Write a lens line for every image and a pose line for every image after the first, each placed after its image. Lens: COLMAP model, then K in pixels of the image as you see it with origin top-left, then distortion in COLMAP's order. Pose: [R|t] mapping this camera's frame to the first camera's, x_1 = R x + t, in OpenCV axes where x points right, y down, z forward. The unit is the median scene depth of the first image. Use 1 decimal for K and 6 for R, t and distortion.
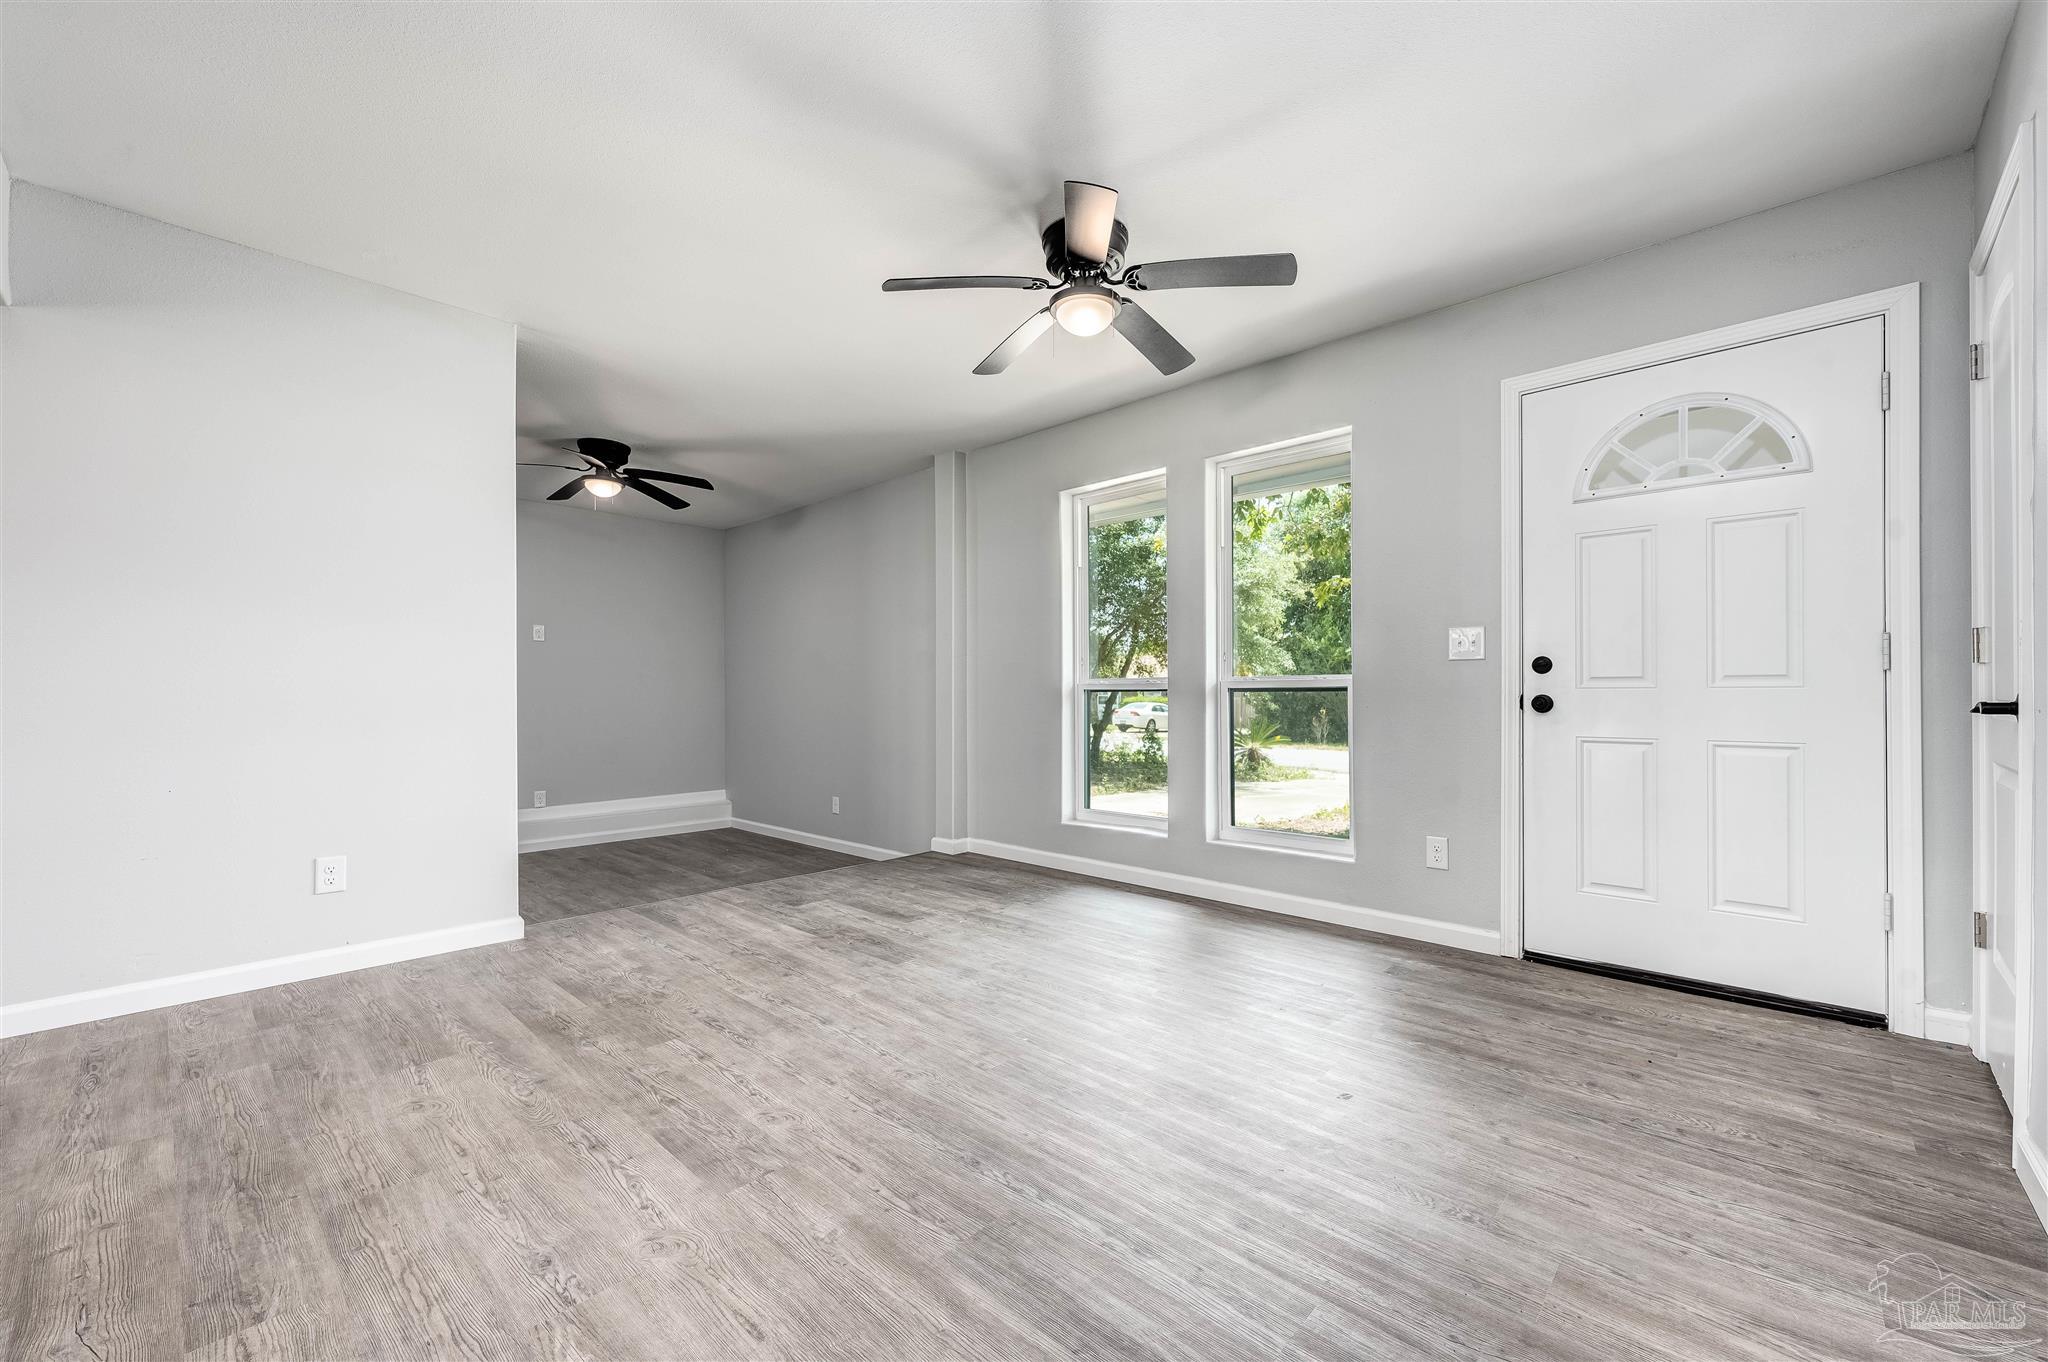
lens RADIAL K [[811.9, 0, 1033.0], [0, 811.9, 691.6], [0, 0, 1]] dist [-0.001034, 0.000376]
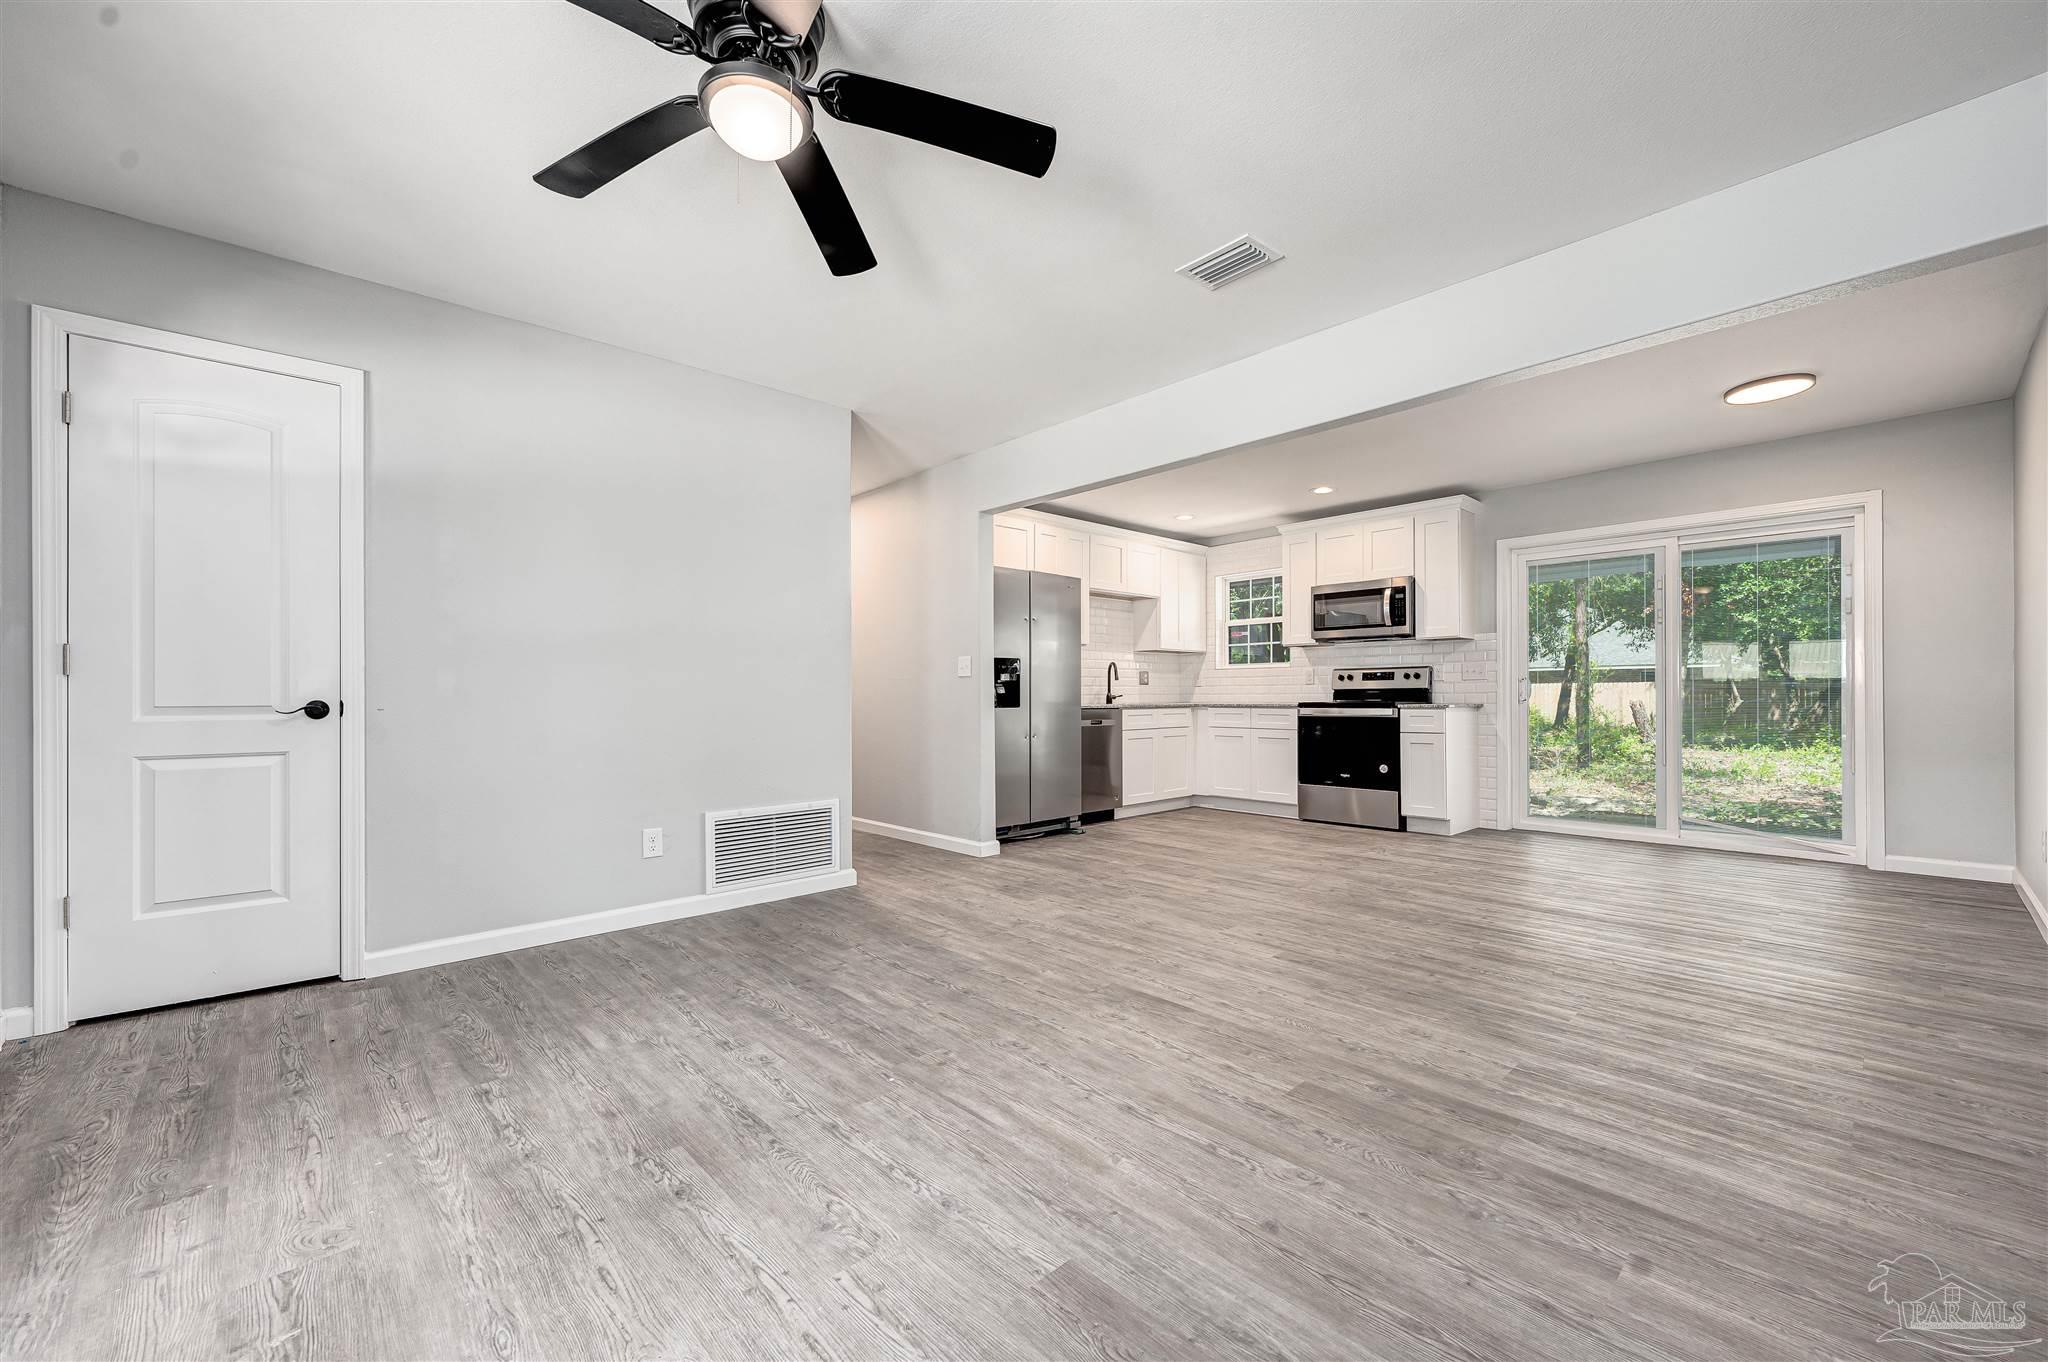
lens RADIAL K [[811.9, 0, 1033.0], [0, 811.9, 691.6], [0, 0, 1]] dist [-0.001034, 0.000376]
pose [[-0.997353, 0.007564, 0.072313, -0.204764], [0.006928, 0.999935, -0.009043, 0.005952], [-0.072377, -0.008518, -0.997341, 1.650602]]
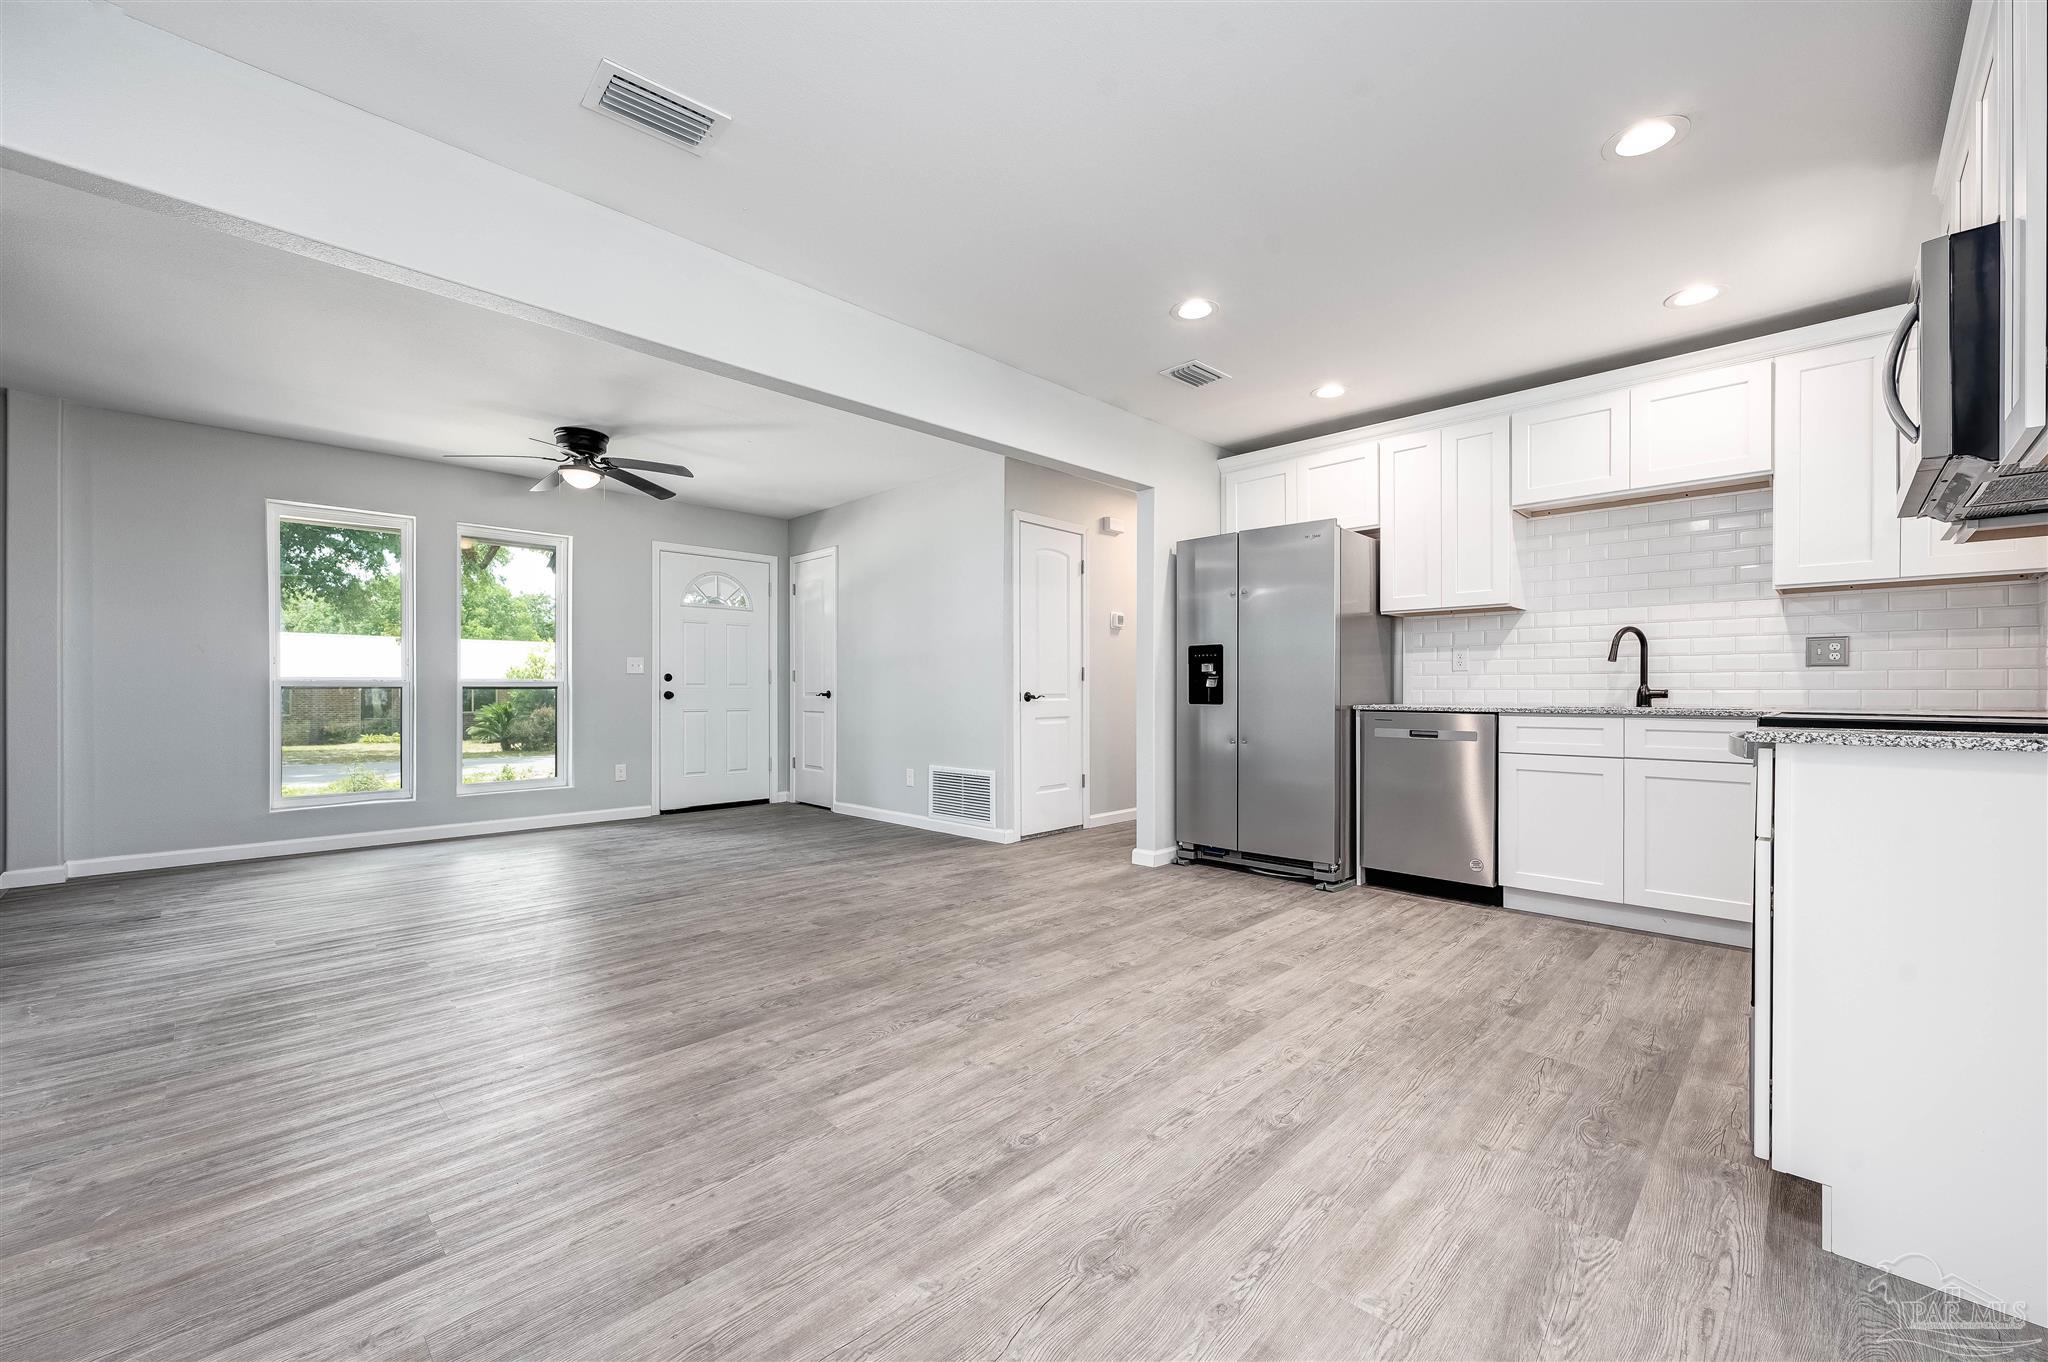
lens RADIAL K [[808.7, 0, 1024.8], [0, 808.7, 689.8], [0, 0, 1]] dist [0.000850, 0.000059]
pose [[0.031671, 0.002809, 0.999494, -1.688157], [-0.003503, 0.999990, -0.002699, 0.003499], [-0.999492, -0.003416, 0.031680, -0.029252]]
